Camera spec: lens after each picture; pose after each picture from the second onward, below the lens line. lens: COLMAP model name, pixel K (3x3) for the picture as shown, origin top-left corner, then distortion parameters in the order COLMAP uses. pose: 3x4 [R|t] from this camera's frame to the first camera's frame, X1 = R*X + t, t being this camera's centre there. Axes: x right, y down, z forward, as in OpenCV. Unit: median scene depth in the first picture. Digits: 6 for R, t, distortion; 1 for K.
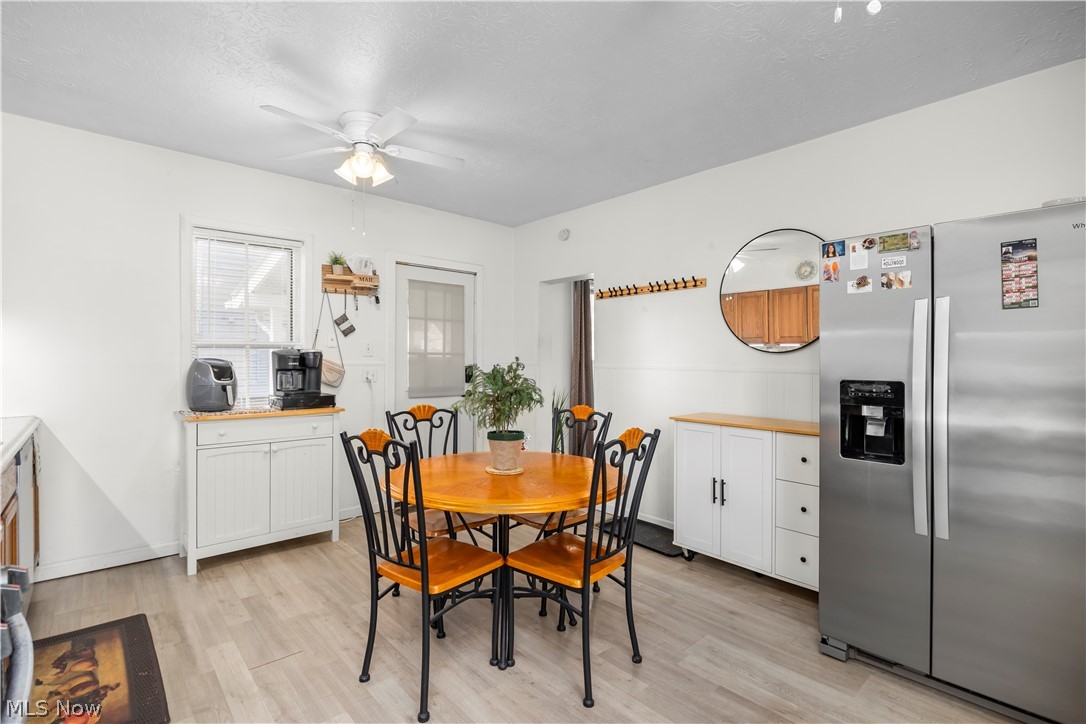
lens RADIAL K [[505.2, 0, 541.9], [0, 505.2, 357.9], [0, 0, 1]] dist [-0.015609, 0.000711]
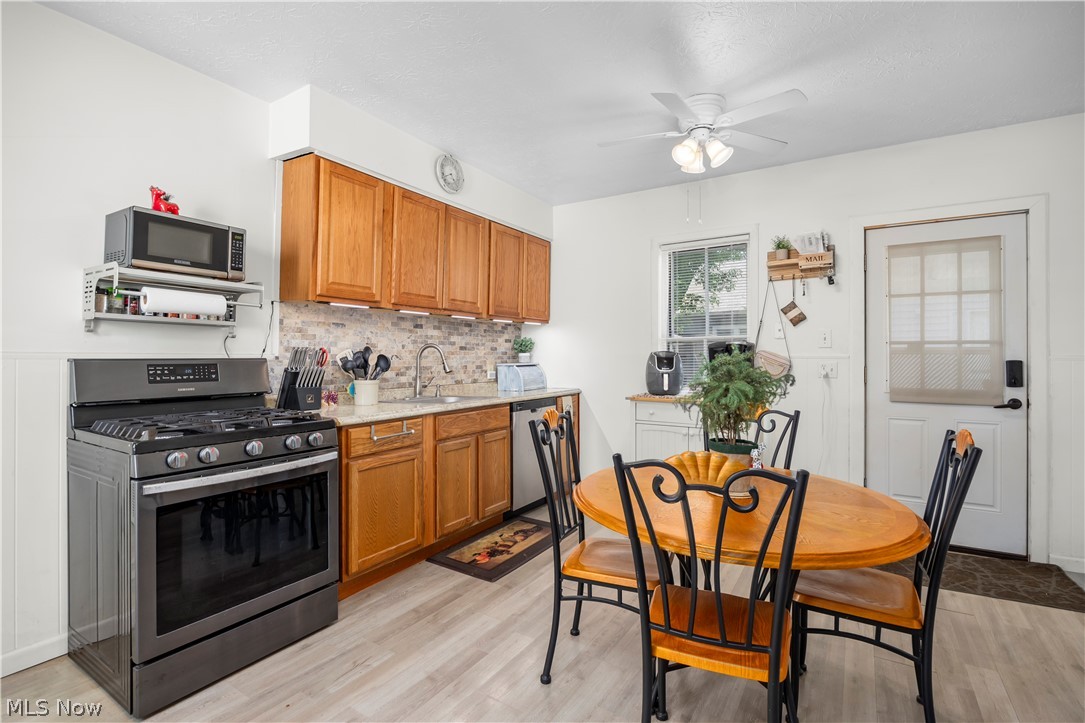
lens RADIAL K [[504.7, 0, 541.4], [0, 504.7, 357.4], [0, 0, 1]] dist [-0.015609, 0.000711]
pose [[0.268070, 0.000623, -0.963399, 0.453598], [0.004027, 0.999990, 0.001767, 0.013371], [0.963391, -0.004354, 0.268065, 0.404166]]
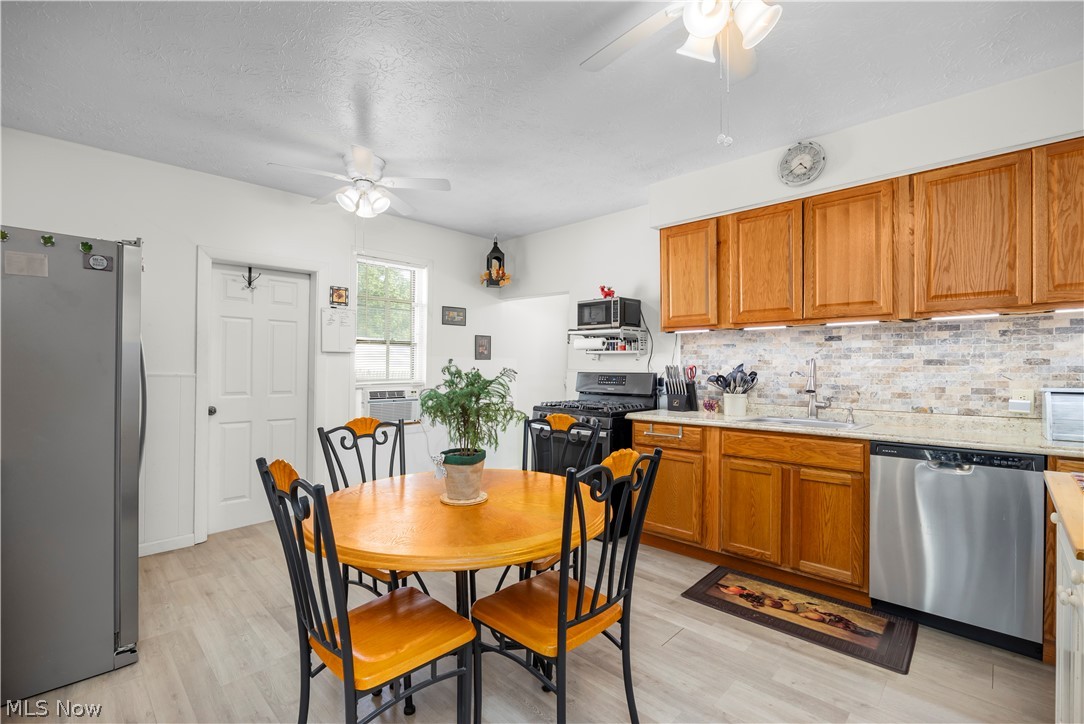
lens RADIAL K [[479.4, 0, 542.7], [0, 479.4, 368.1], [0, 0, 1]] dist [-0.010639, 0.000388]
pose [[-0.997804, -0.008367, -0.065710, -0.113801], [-0.007908, 0.999943, -0.007237, 0.013504], [0.065767, -0.006701, -0.997813, 1.385180]]
